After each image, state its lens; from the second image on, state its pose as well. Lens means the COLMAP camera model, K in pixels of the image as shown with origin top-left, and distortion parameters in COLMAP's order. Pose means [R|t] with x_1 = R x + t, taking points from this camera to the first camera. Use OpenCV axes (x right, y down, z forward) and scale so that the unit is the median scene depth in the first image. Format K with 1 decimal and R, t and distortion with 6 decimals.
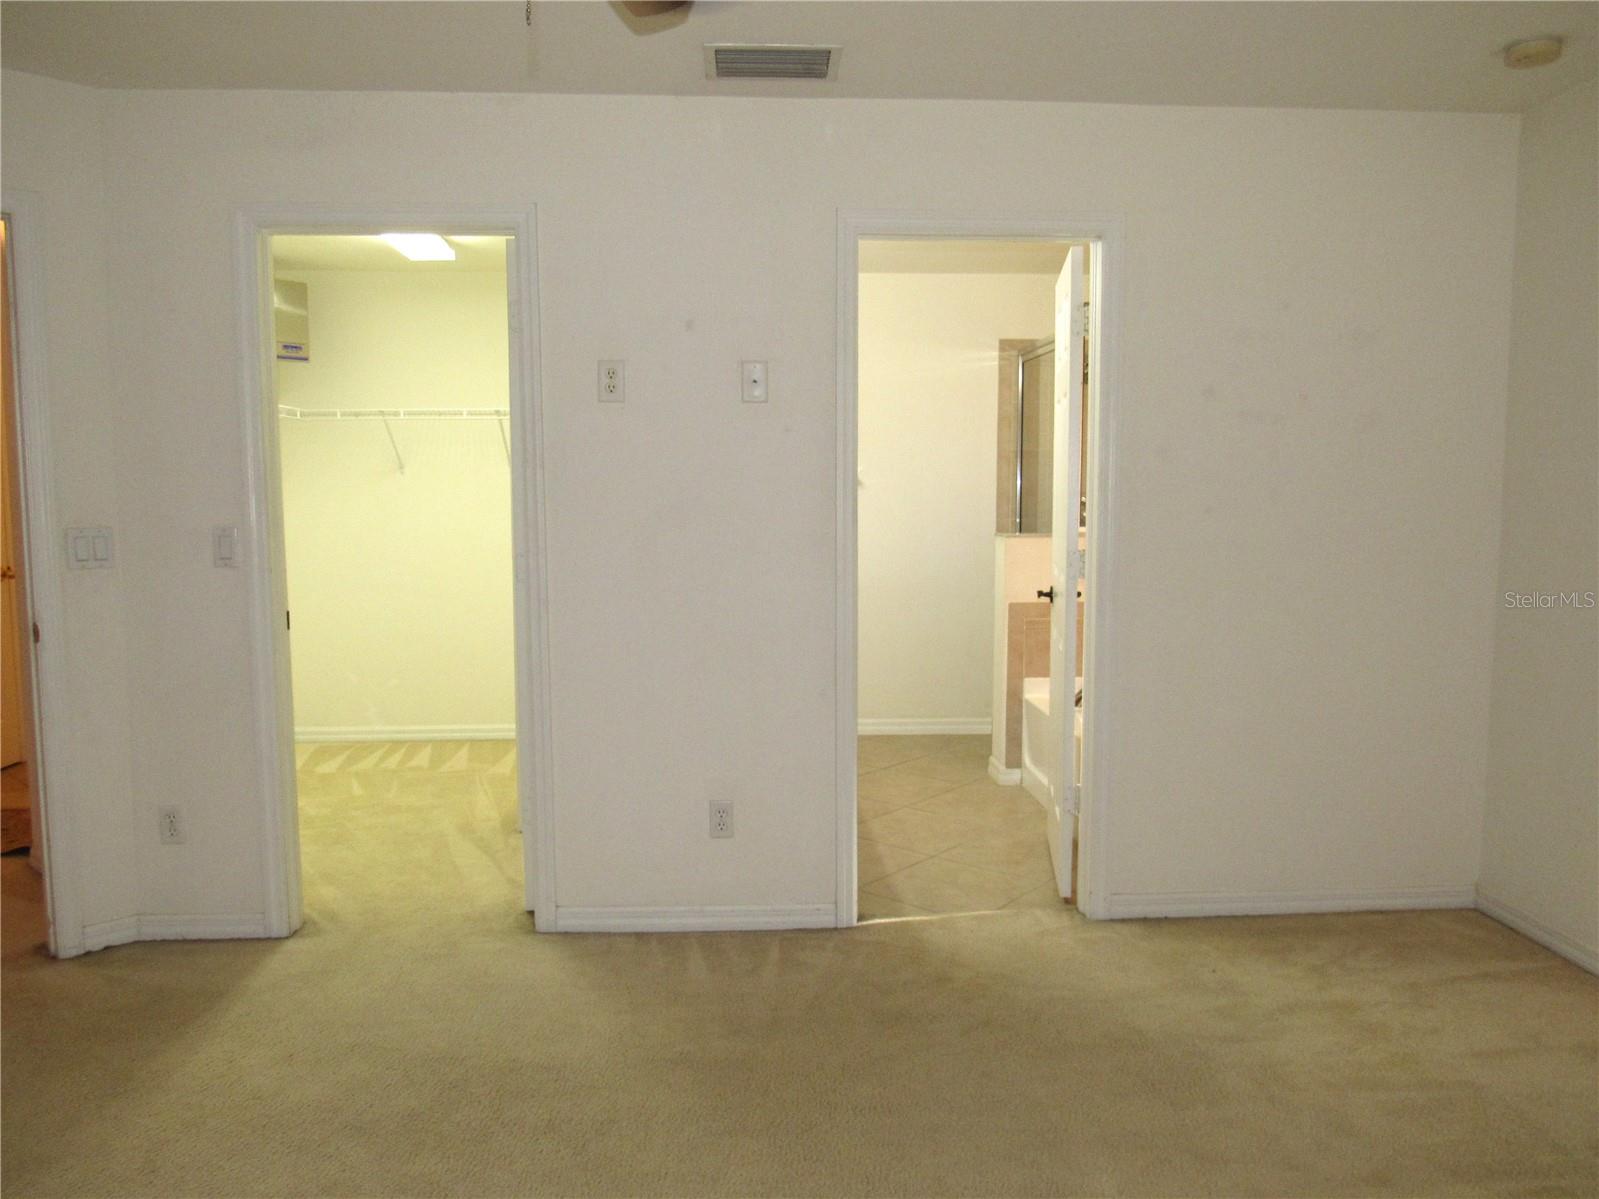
lens RADIAL K [[1183.7, 0, 799.5], [0, 1183.7, 599.5], [0, 0, 1]] dist [-0.019783, -0.000244]
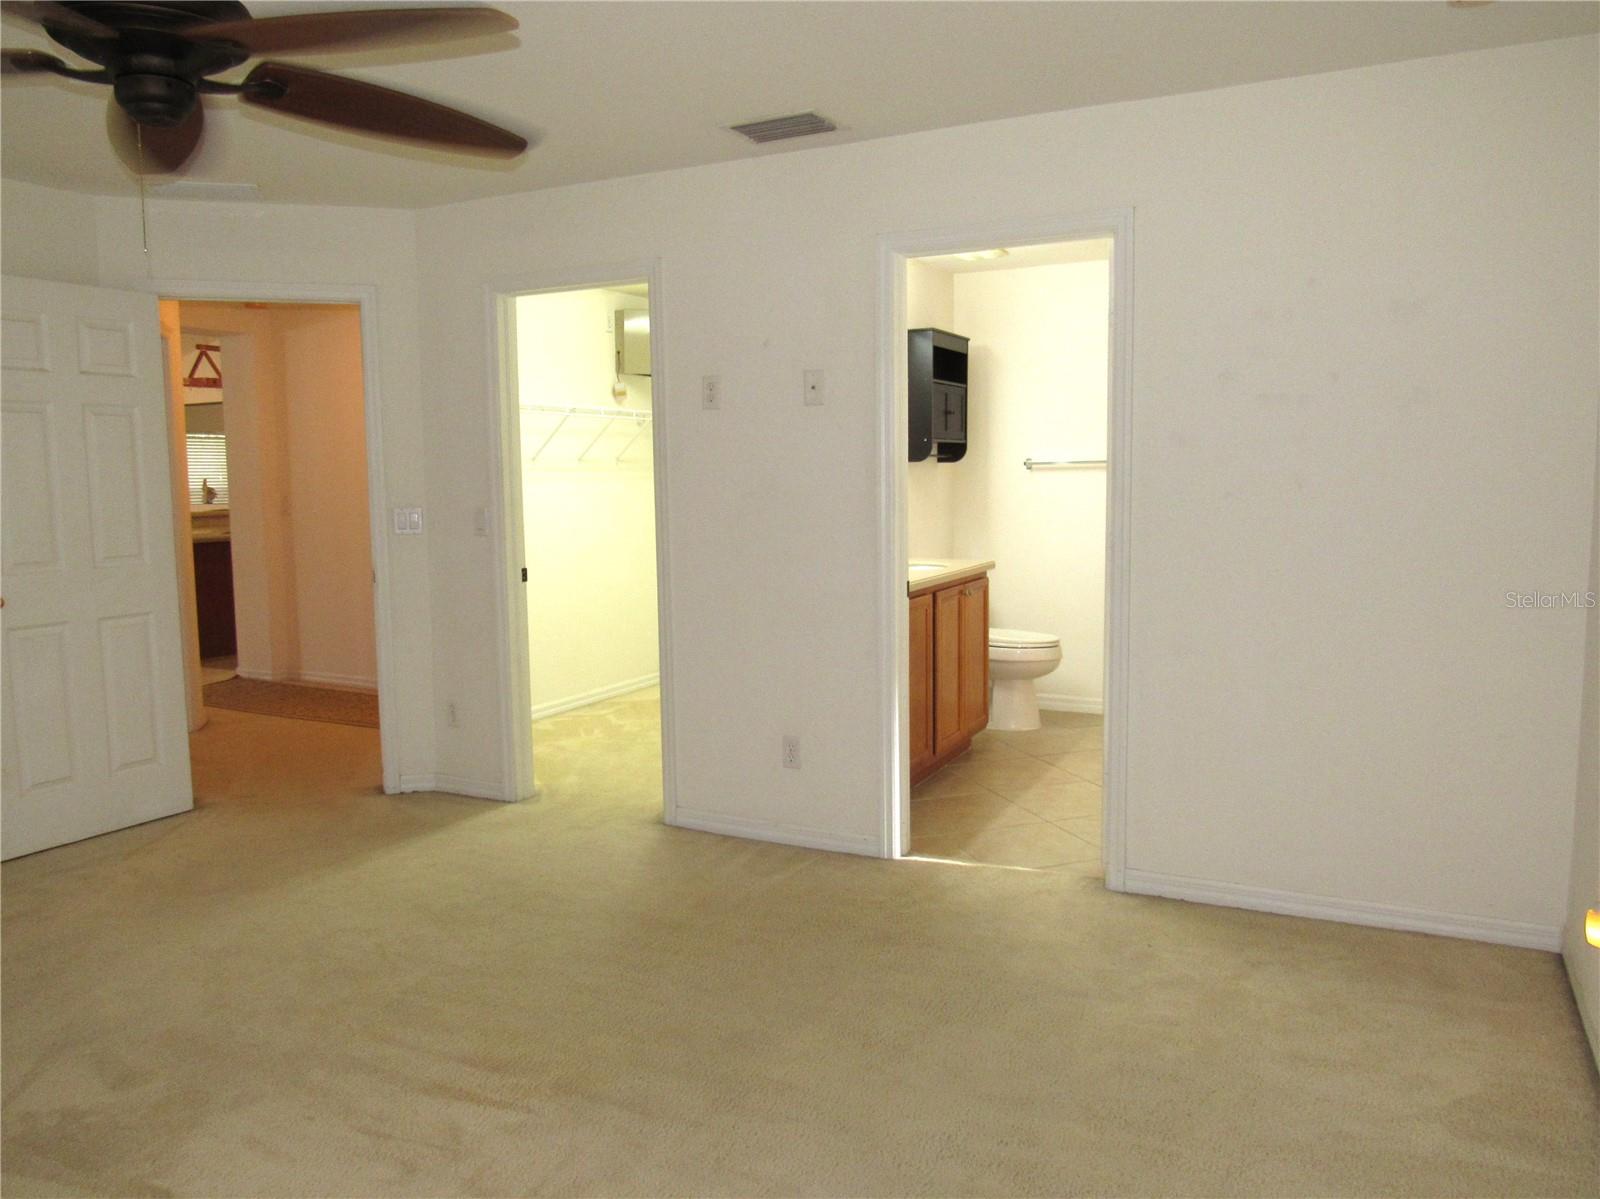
lens RADIAL K [[1202.0, 0, 800.0], [0, 1202.0, 599.5], [0, 0, 1]] dist [-0.033277, 0.001921]
pose [[0.858391, 0.044337, -0.511077, 0.565384], [-0.036628, 0.999013, 0.025147, -0.000908], [0.511687, -0.002866, 0.859167, -0.045621]]
